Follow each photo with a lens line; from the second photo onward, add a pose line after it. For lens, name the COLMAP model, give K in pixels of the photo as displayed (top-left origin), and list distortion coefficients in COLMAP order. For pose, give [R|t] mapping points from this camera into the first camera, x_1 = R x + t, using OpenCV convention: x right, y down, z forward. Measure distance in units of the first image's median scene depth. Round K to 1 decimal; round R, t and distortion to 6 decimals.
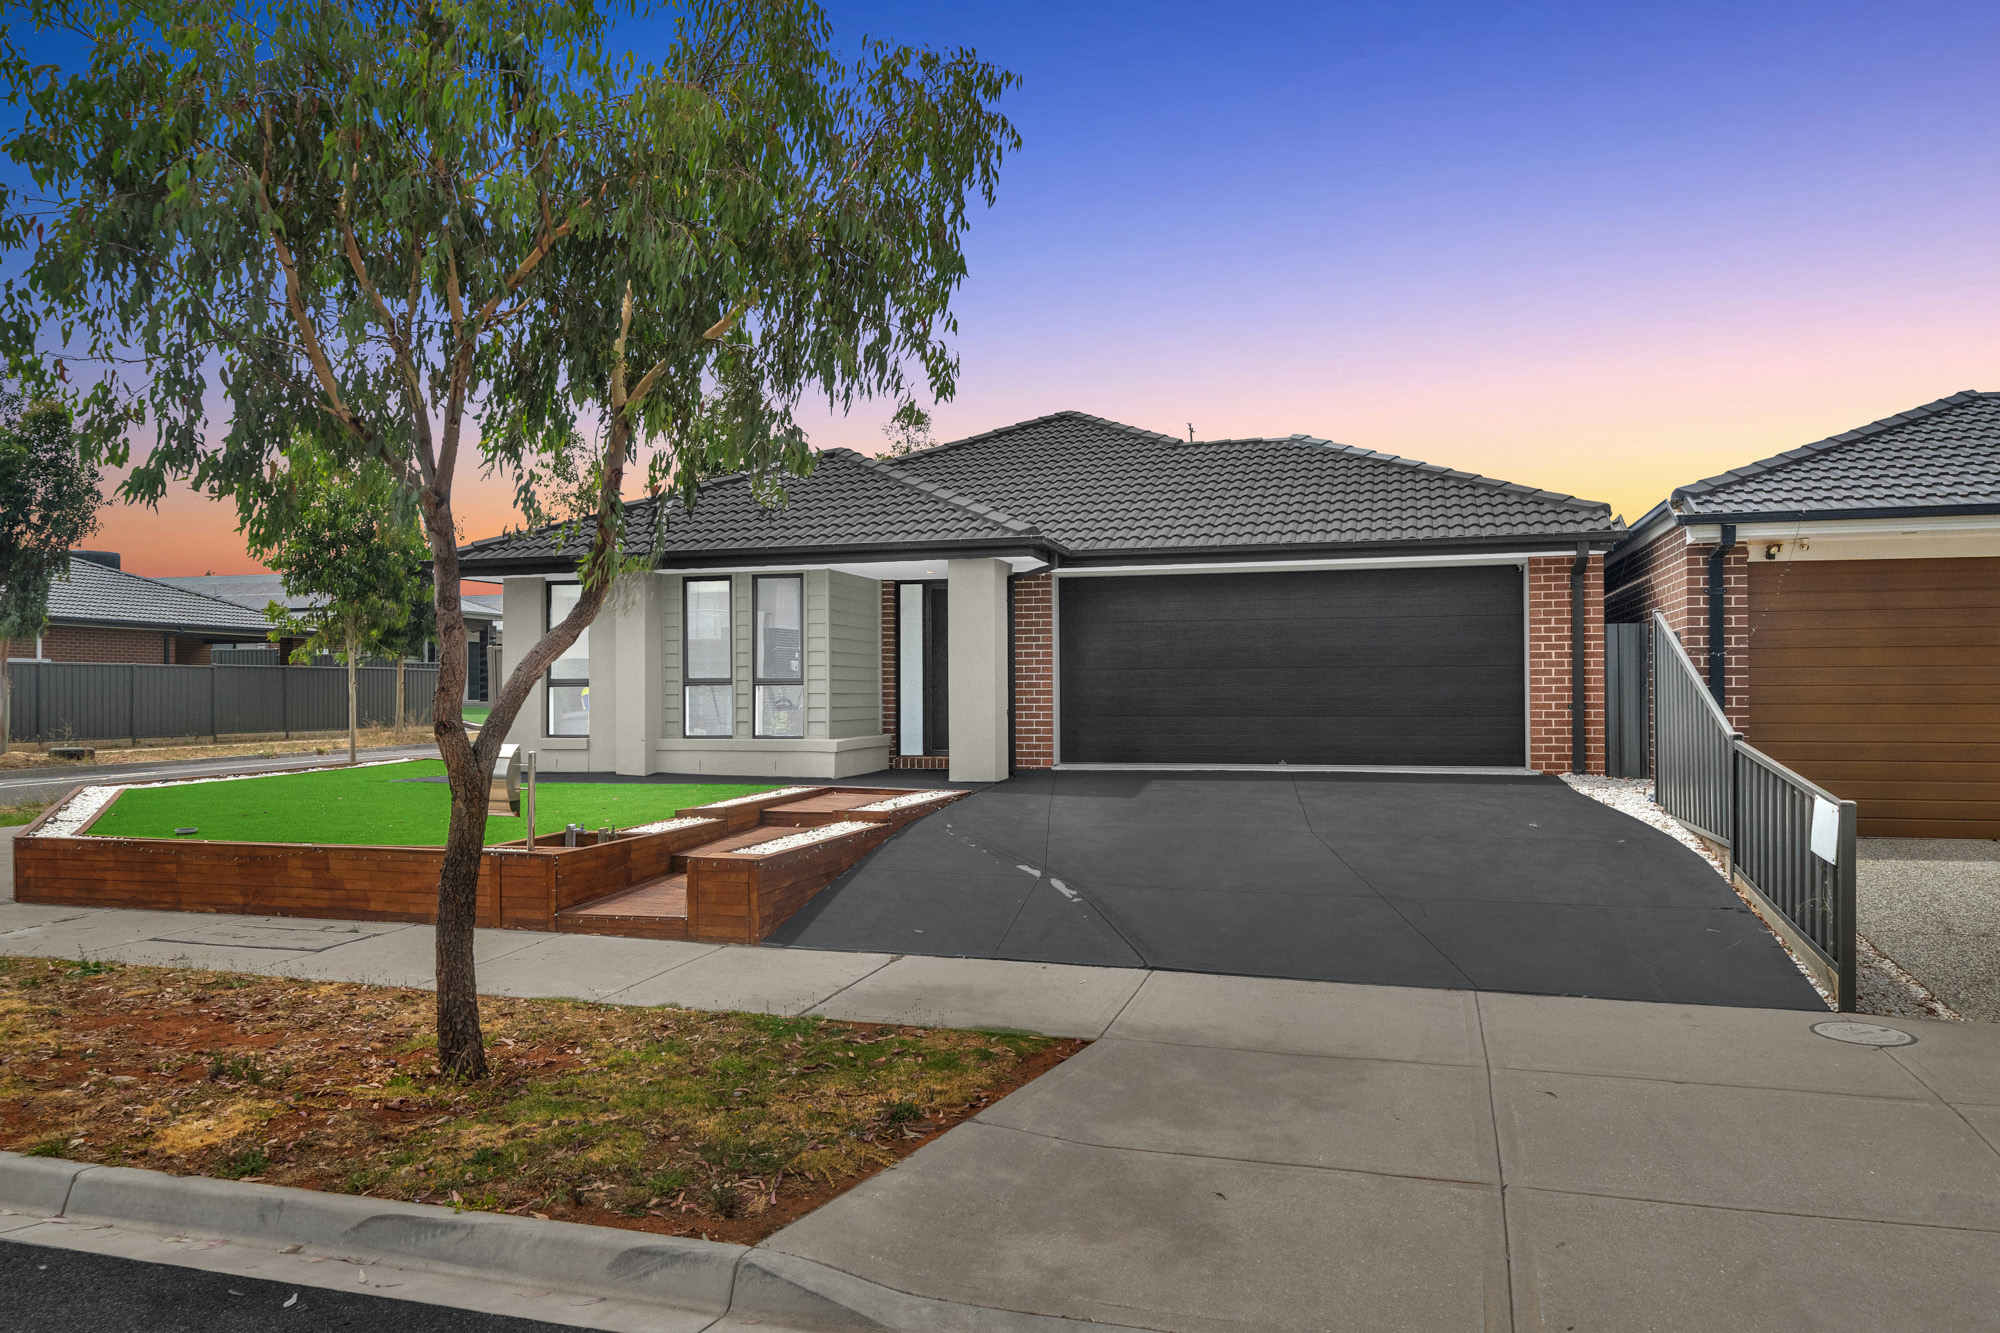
lens RADIAL K [[1097.1, 0, 1055.4], [0, 1097.1, 681.0], [0, 0, 1]] dist [-0.000935, -0.000443]
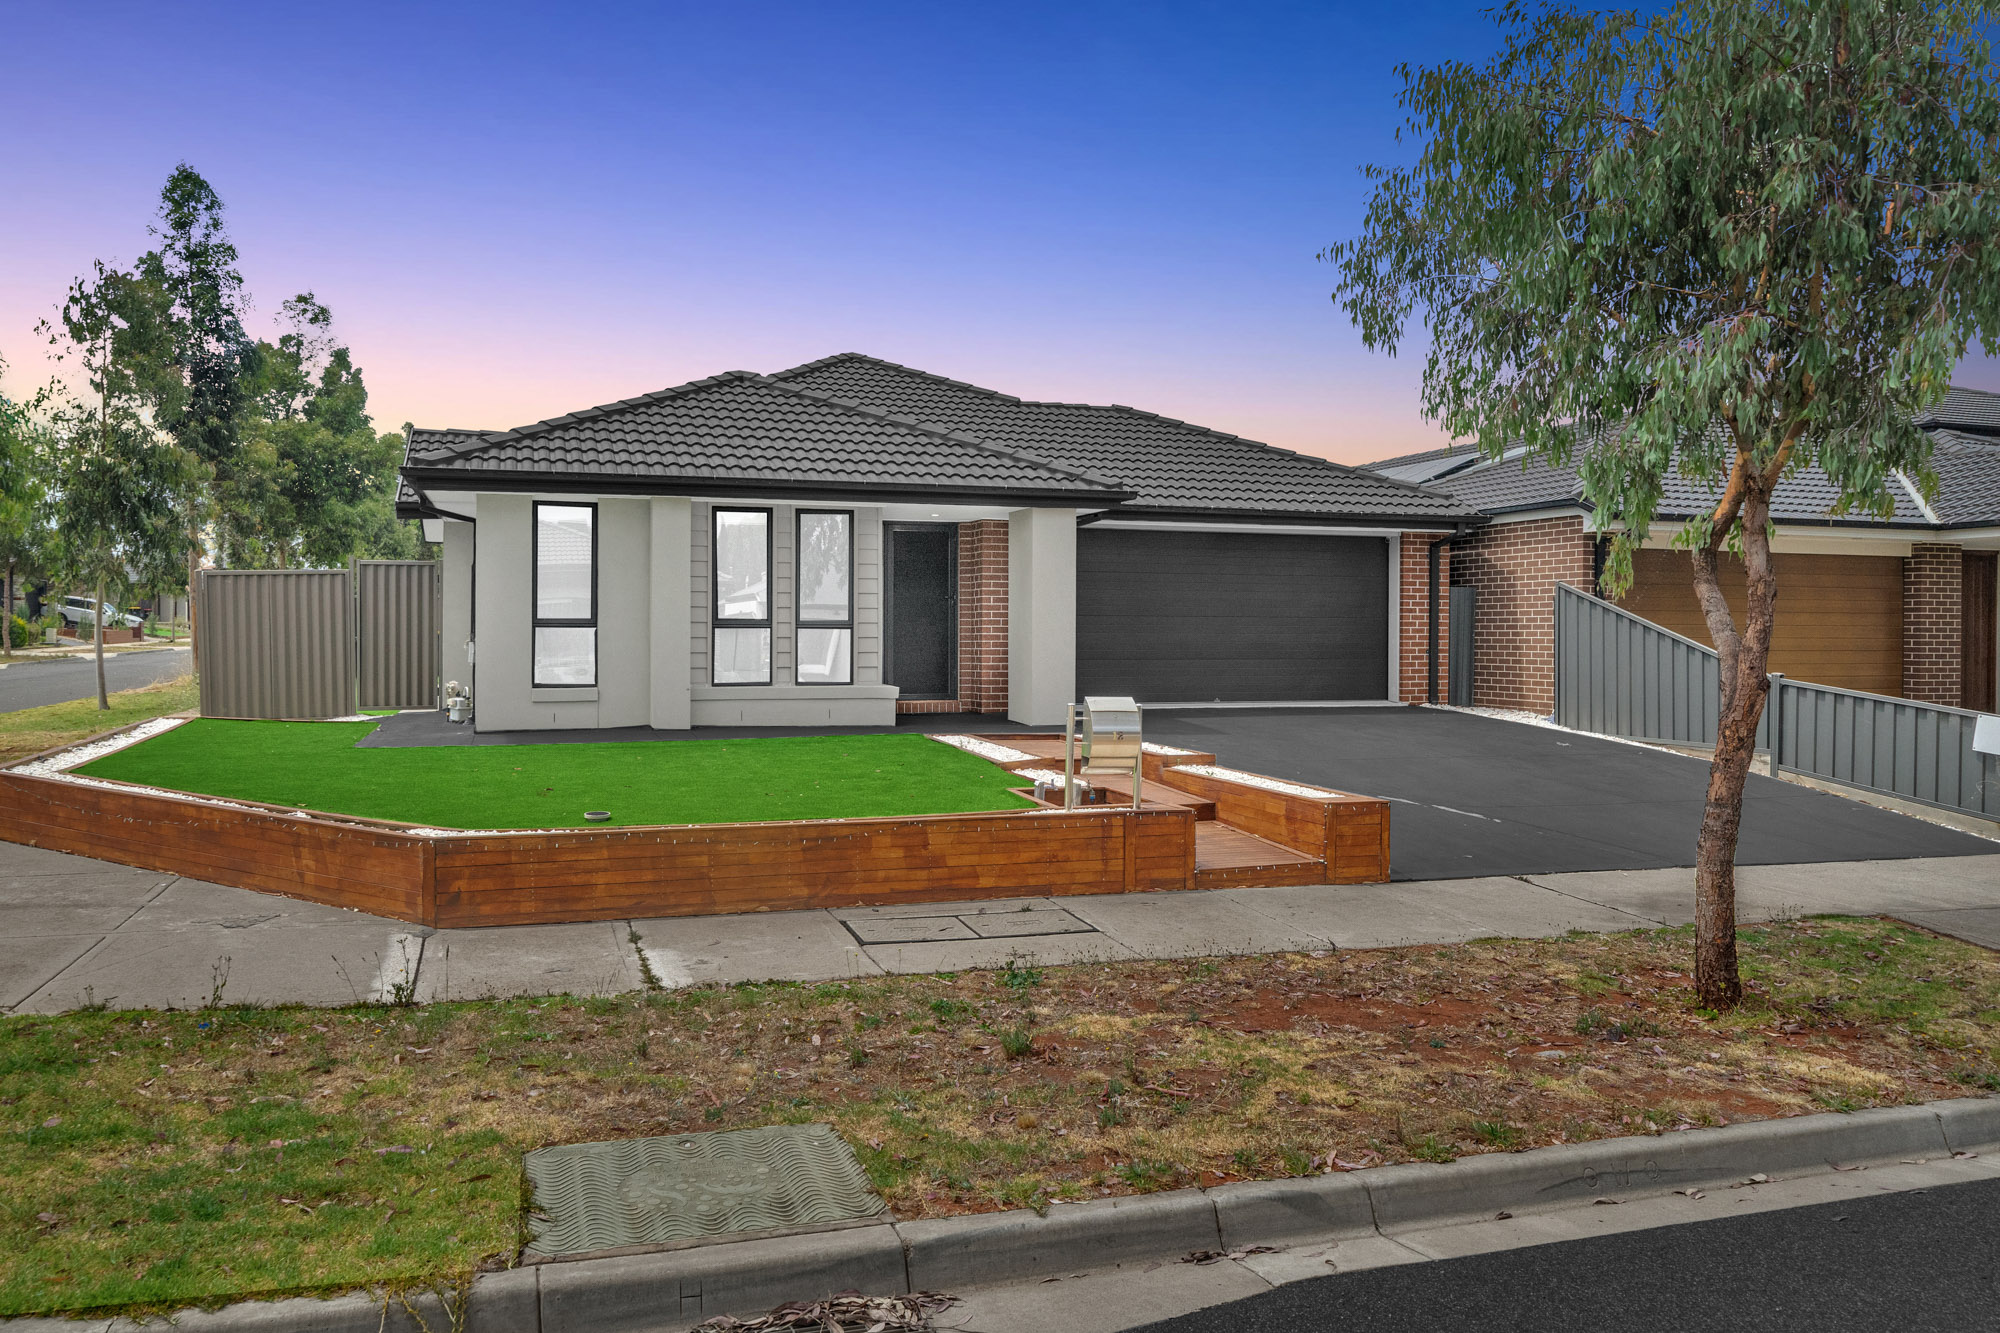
lens RADIAL K [[1084.2, 0, 911.0], [0, 1084.2, 629.2], [0, 0, 1]] dist [-0.003236, 0.000728]
pose [[0.897276, 0.009336, 0.441372, -0.614840], [-0.013643, 0.999885, 0.006586, -0.002398], [-0.441260, -0.011931, 0.897300, 0.140451]]
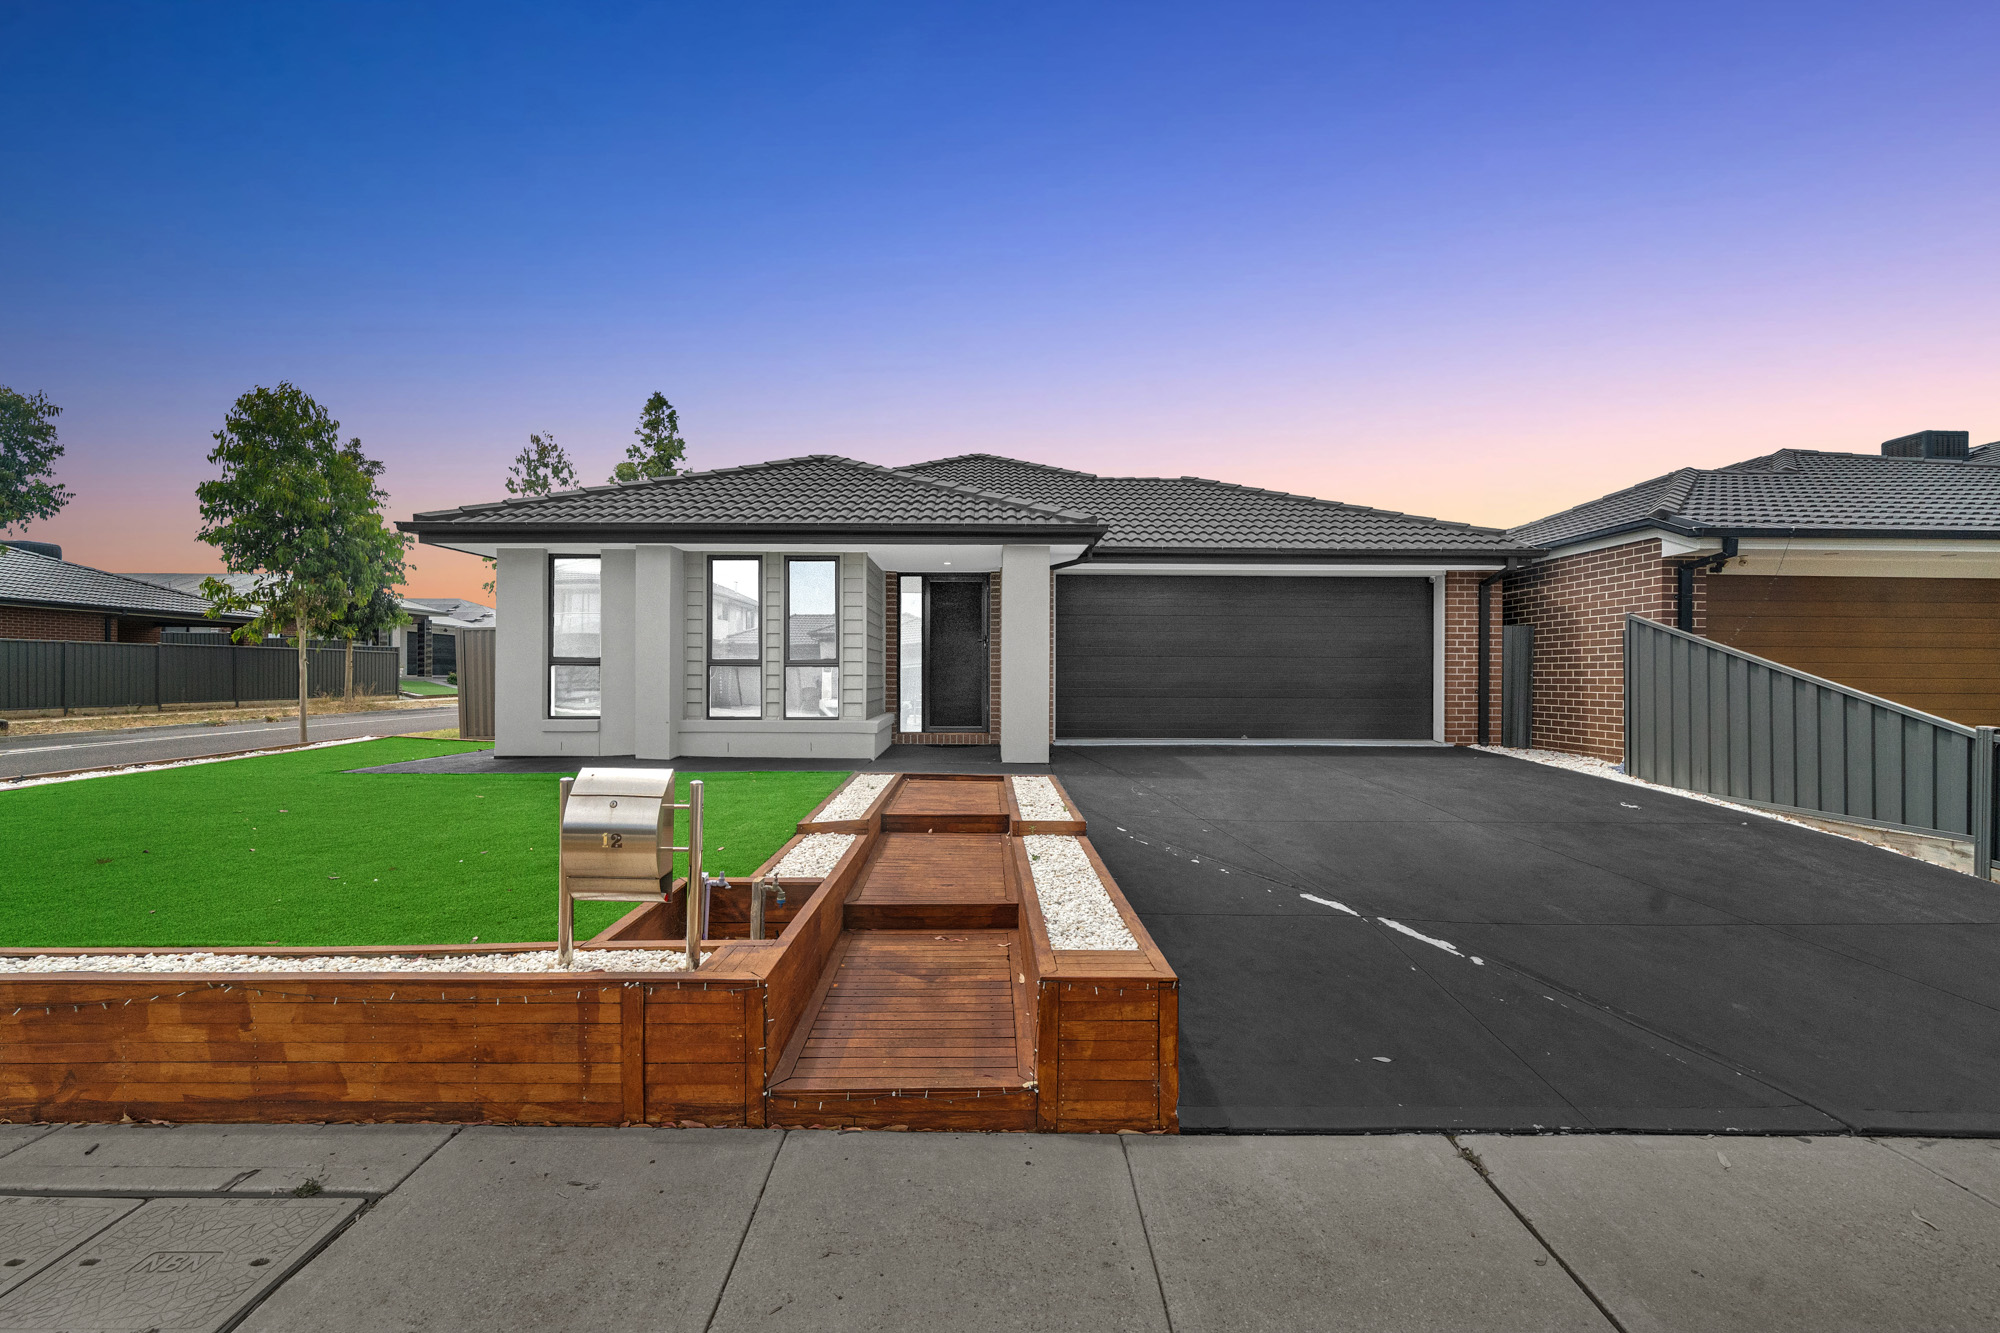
lens RADIAL K [[683.2, 0, 996.4], [0, 683.2, 672.6], [0, 0, 1]] dist [-0.003322, 0.000030]
pose [[0.974847, 0.010299, 0.222639, -0.234205], [-0.011997, 0.999908, 0.006279, 0.003502], [-0.222553, -0.008792, 0.974881, 0.364324]]
